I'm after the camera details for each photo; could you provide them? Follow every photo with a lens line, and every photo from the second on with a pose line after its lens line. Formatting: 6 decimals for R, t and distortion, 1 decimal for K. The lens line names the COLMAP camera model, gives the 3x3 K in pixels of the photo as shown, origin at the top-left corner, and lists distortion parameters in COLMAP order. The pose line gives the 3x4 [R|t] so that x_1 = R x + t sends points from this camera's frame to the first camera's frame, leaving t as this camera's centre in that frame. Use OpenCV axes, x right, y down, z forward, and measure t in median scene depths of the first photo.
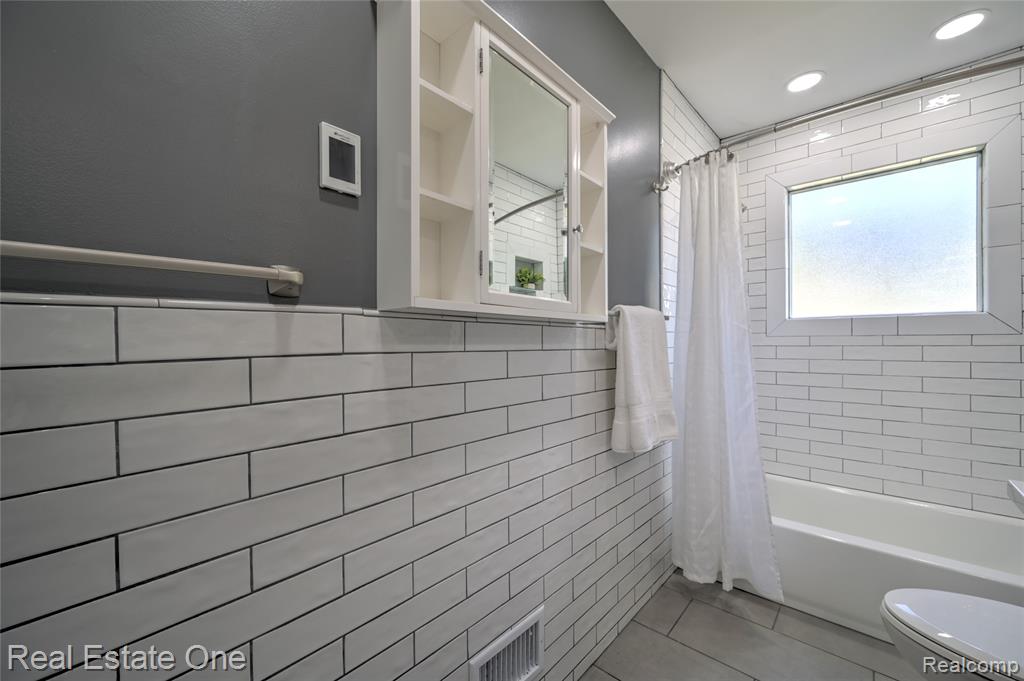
lens RADIAL K [[403.2, 0, 517.9], [0, 403.2, 344.9], [0, 0, 1]] dist [-0.000142, -0.000227]
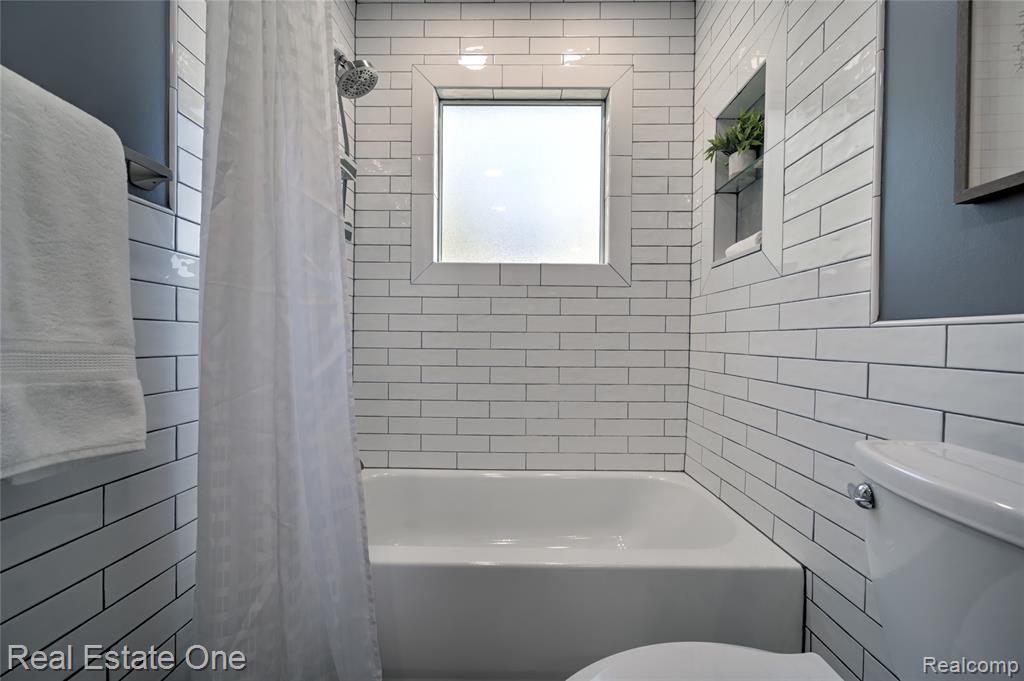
lens RADIAL K [[403.2, 0, 517.9], [0, 403.2, 344.9], [0, 0, 1]] dist [-0.000142, -0.000227]
pose [[0.754469, 0.005919, 0.656309, 0.359084], [-0.010801, 0.999936, 0.003399, 0.110298], [-0.656246, -0.009654, 0.754485, 0.401070]]
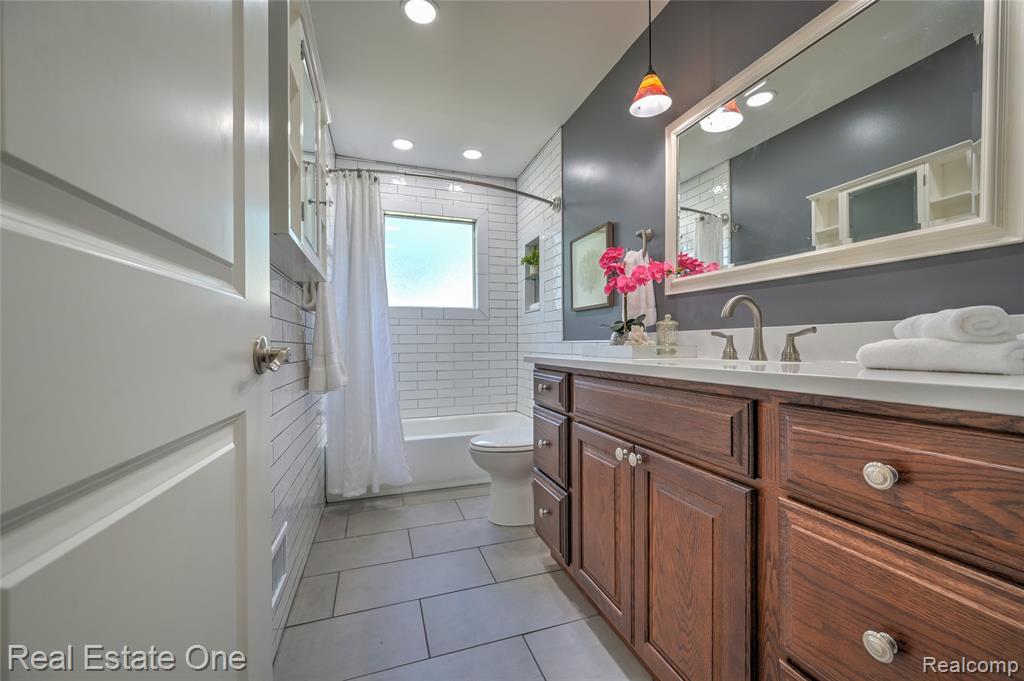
lens RADIAL K [[403.2, 0, 517.9], [0, 403.2, 344.9], [0, 0, 1]] dist [-0.000142, -0.000227]
pose [[0.484474, 0.001733, 0.874804, -0.400357], [0.007686, 0.999951, -0.006237, 0.103412], [-0.874772, 0.009746, 0.484437, -0.084713]]
